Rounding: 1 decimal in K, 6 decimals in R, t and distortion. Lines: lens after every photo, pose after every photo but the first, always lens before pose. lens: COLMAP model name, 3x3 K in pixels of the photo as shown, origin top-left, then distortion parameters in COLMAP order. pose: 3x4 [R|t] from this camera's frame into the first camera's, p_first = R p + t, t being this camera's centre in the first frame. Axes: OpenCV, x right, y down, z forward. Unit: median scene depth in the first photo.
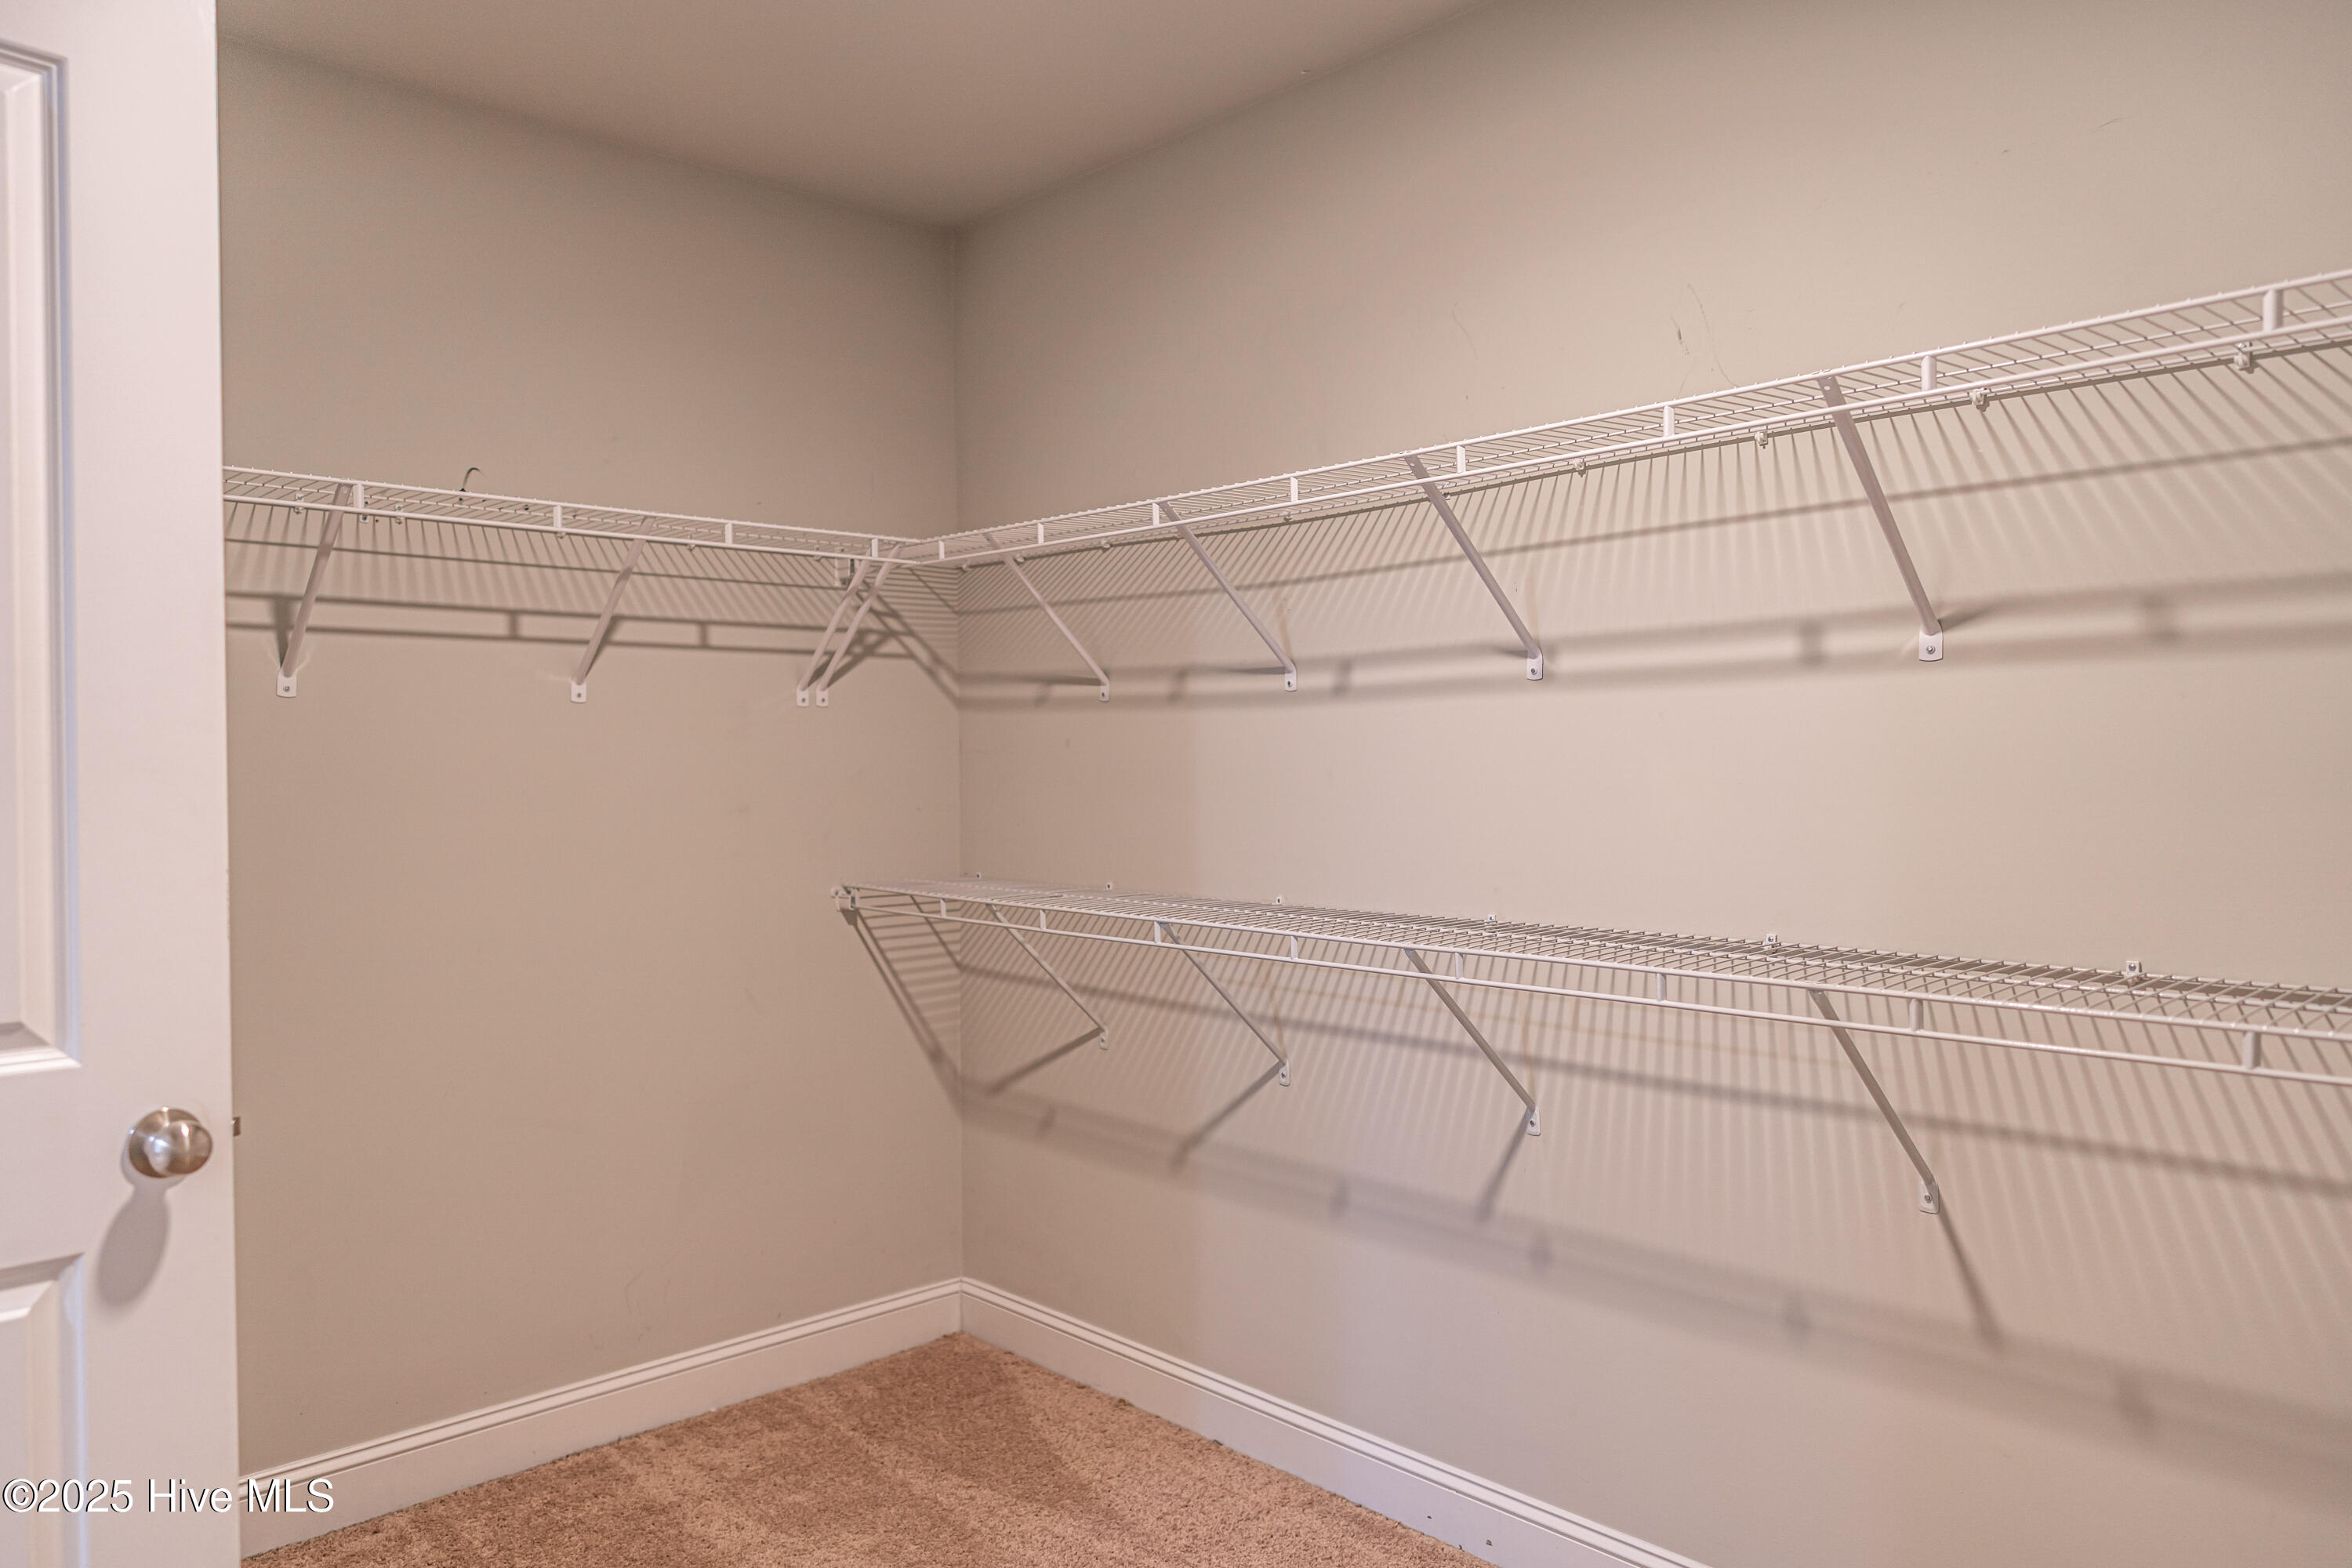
lens RADIAL K [[1572.5, 0, 1176.0], [0, 1572.5, 784.0], [0, 0, 1]] dist [-0.003221, 0.001159]
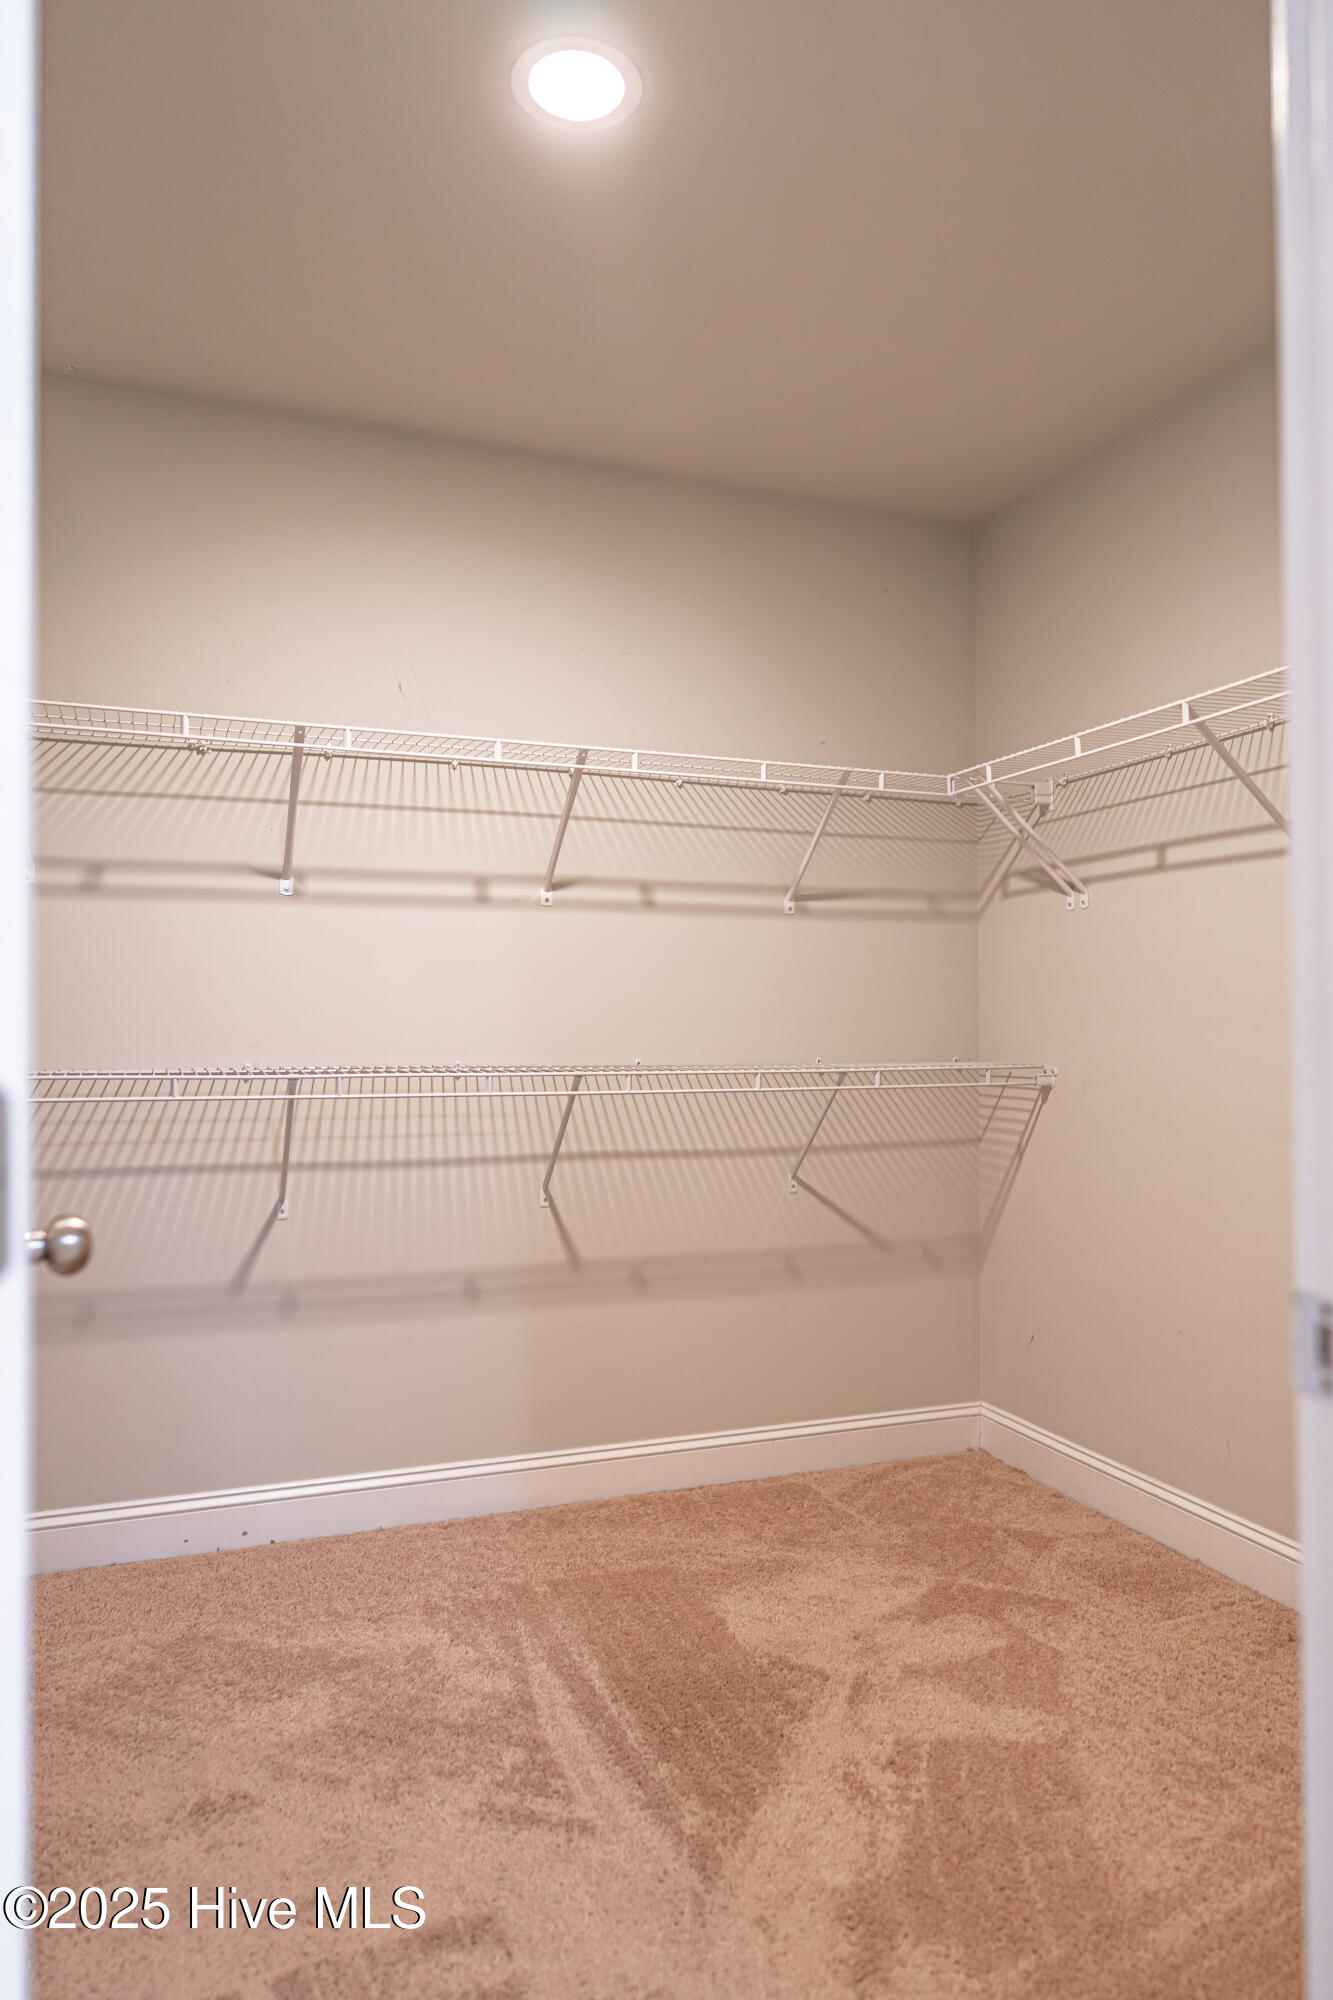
lens RADIAL K [[1323.3, 0, 666.5], [0, 1323.3, 1000.0], [0, 0, 1]] dist [0.000581, 0.000508]
pose [[0.367223, 0.031308, 0.929606, -0.793223], [0.007242, 0.999307, -0.036517, 0.078218], [-0.930105, 0.020142, 0.366741, 0.262670]]
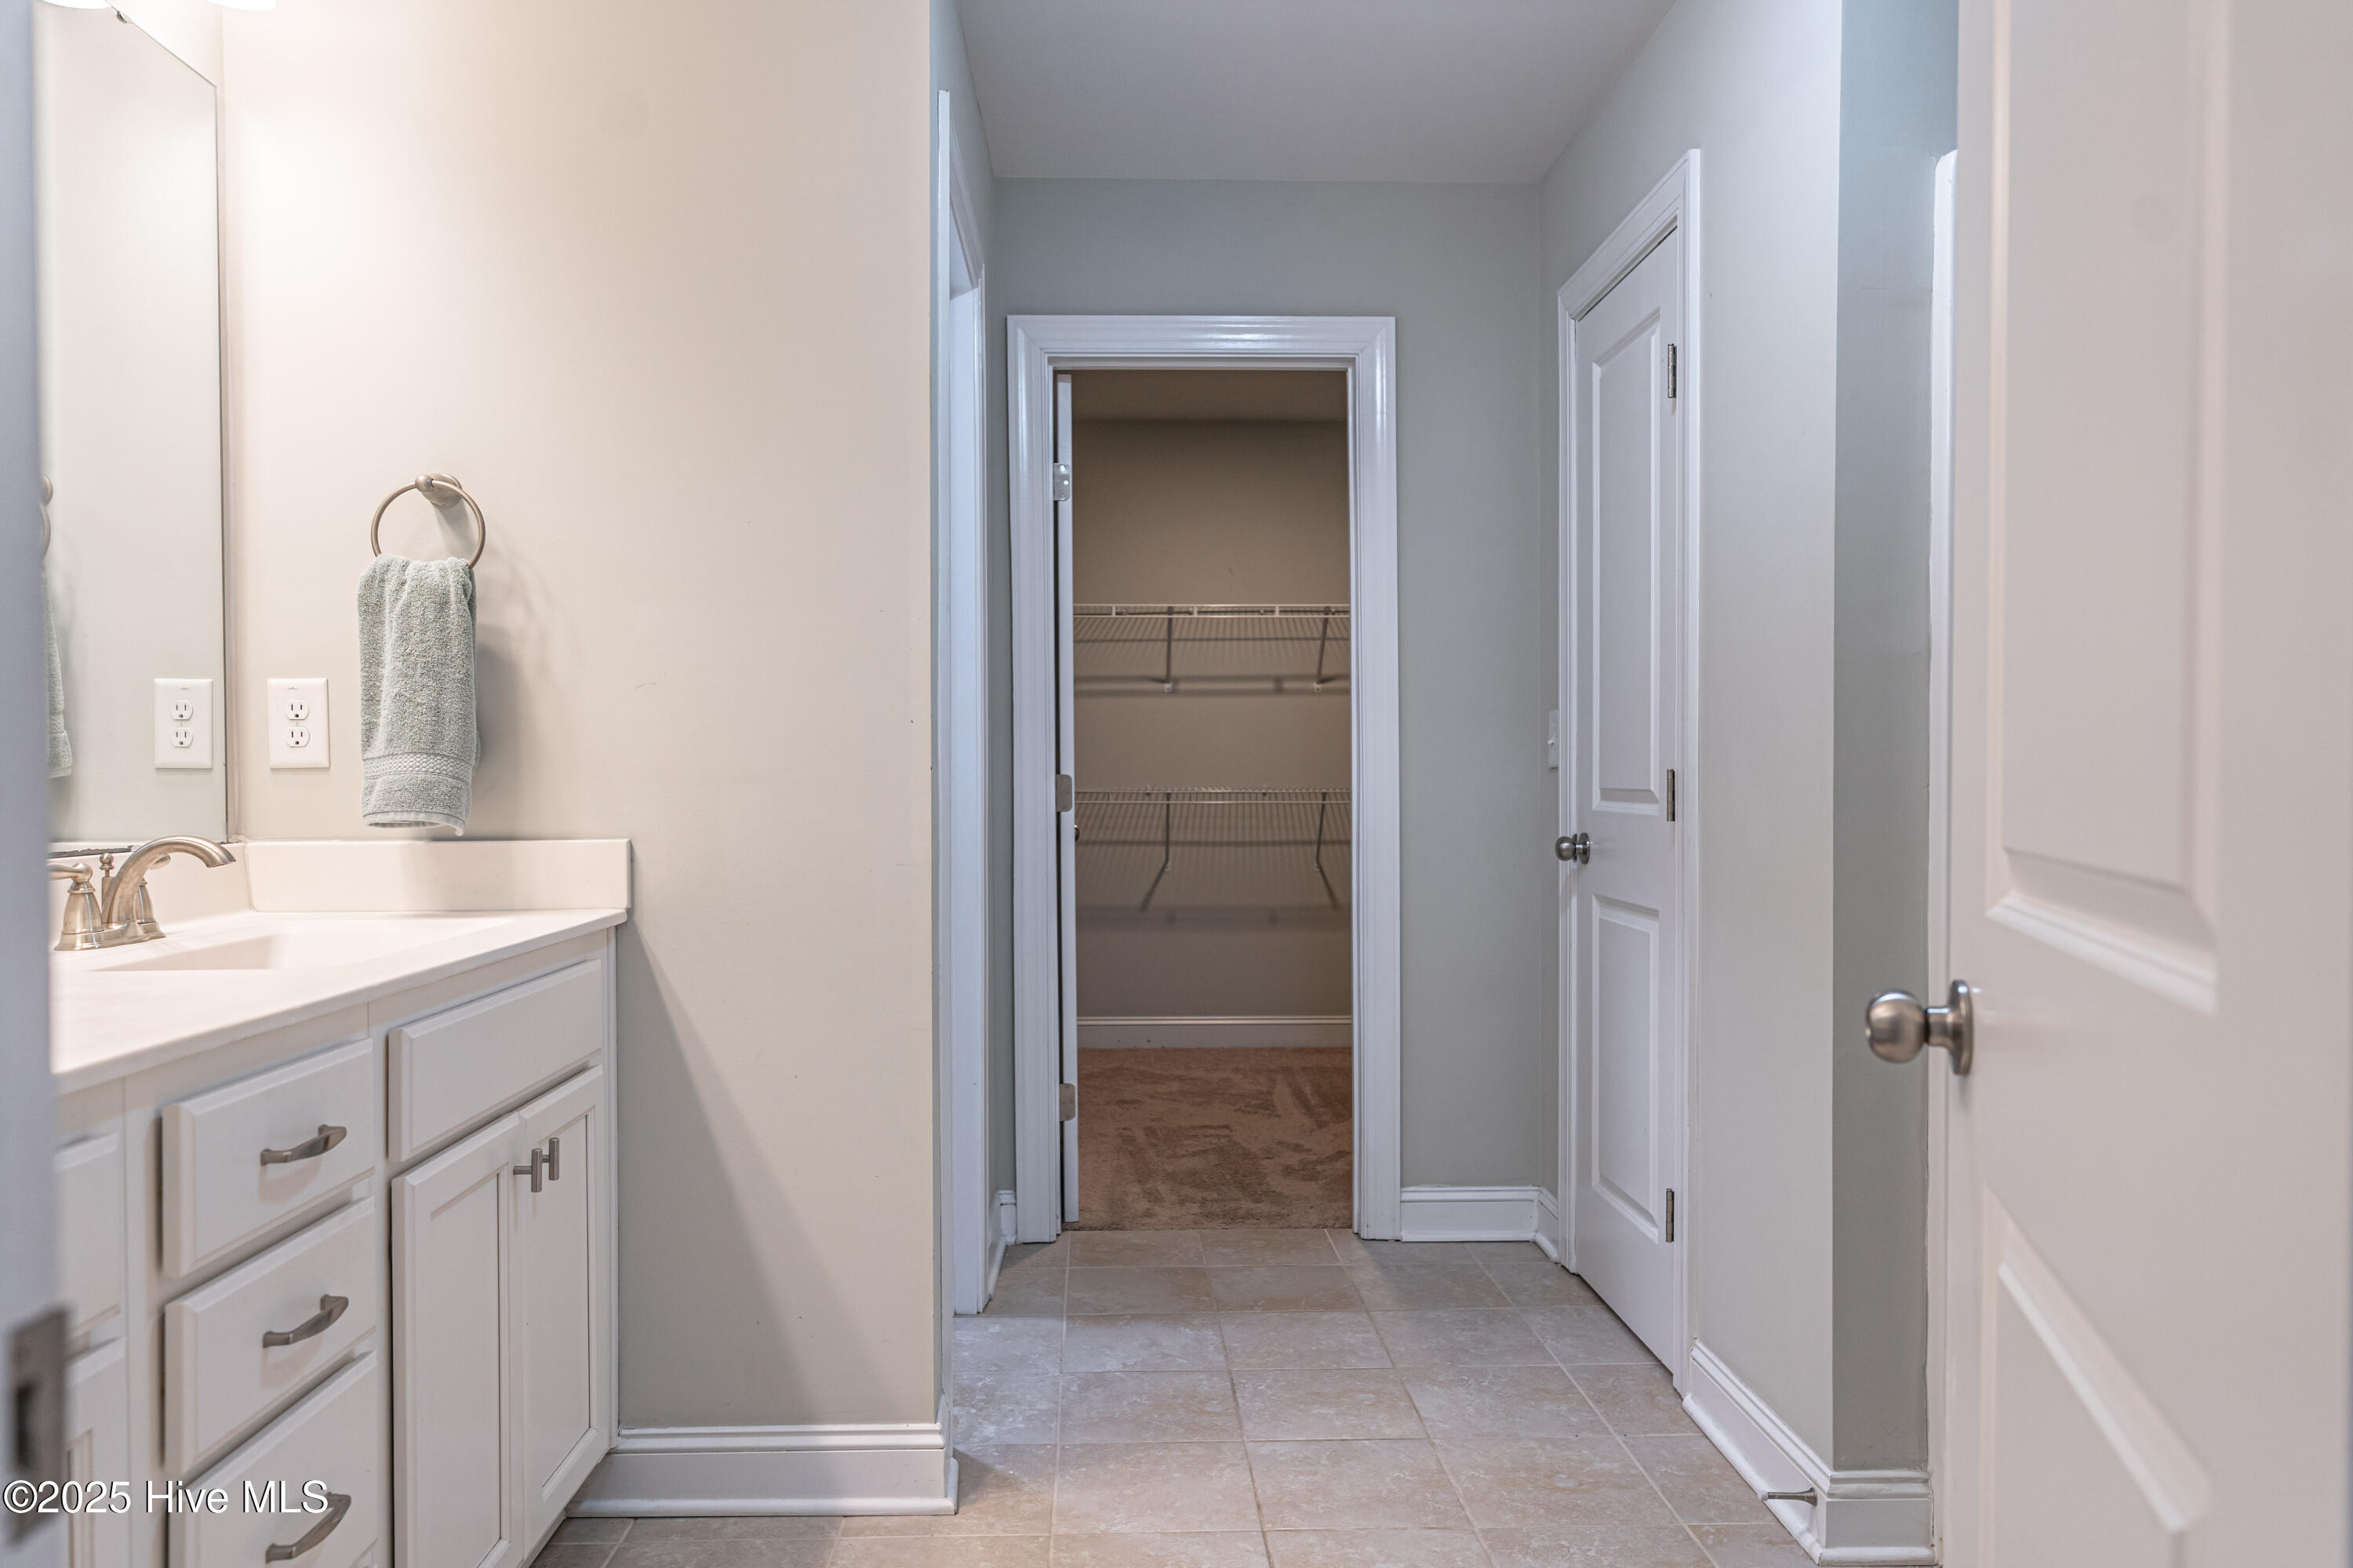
lens RADIAL K [[1584.9, 0, 1169.9], [0, 1584.9, 801.2], [0, 0, 1]] dist [0.002349, 0.003691]
pose [[0.655780, -0.004826, 0.754937, -1.797646], [0.004633, 0.999986, 0.002369, 0.109555], [-0.754938, 0.001944, 0.655793, -0.715652]]
